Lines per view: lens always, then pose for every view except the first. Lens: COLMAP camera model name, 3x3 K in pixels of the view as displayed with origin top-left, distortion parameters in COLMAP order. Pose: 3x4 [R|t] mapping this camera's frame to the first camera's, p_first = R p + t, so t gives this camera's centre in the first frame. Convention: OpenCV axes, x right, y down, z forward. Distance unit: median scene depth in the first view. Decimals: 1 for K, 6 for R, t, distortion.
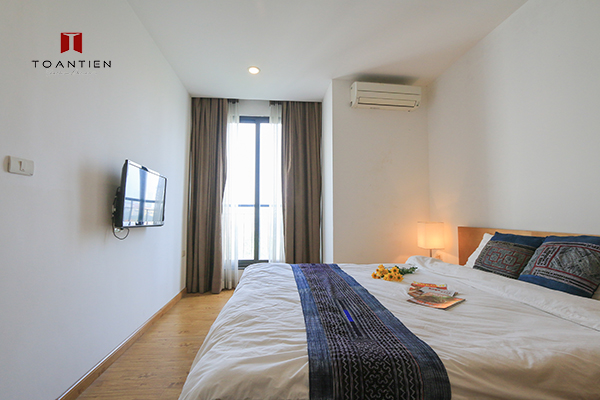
lens RADIAL K [[283.5, 0, 300.0], [0, 283.5, 200.0], [0, 0, 1]] dist [-0.003431, 0.000196]
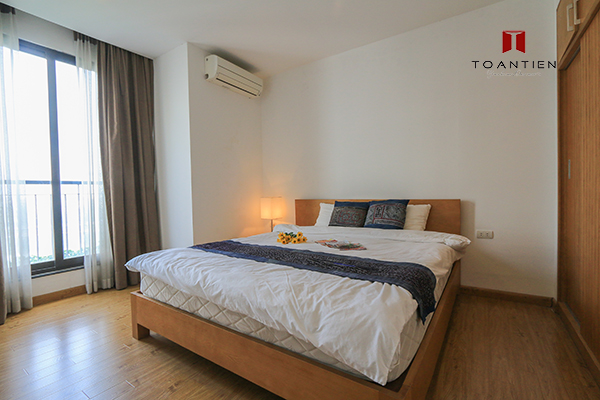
lens RADIAL K [[283.5, 0, 300.0], [0, 283.5, 200.0], [0, 0, 1]] dist [-0.003431, 0.000196]
pose [[0.634208, -0.040929, 0.772078, -0.374833], [-0.017089, 0.997612, 0.066922, 0.007251], [-0.772973, -0.055637, 0.631994, 0.129386]]
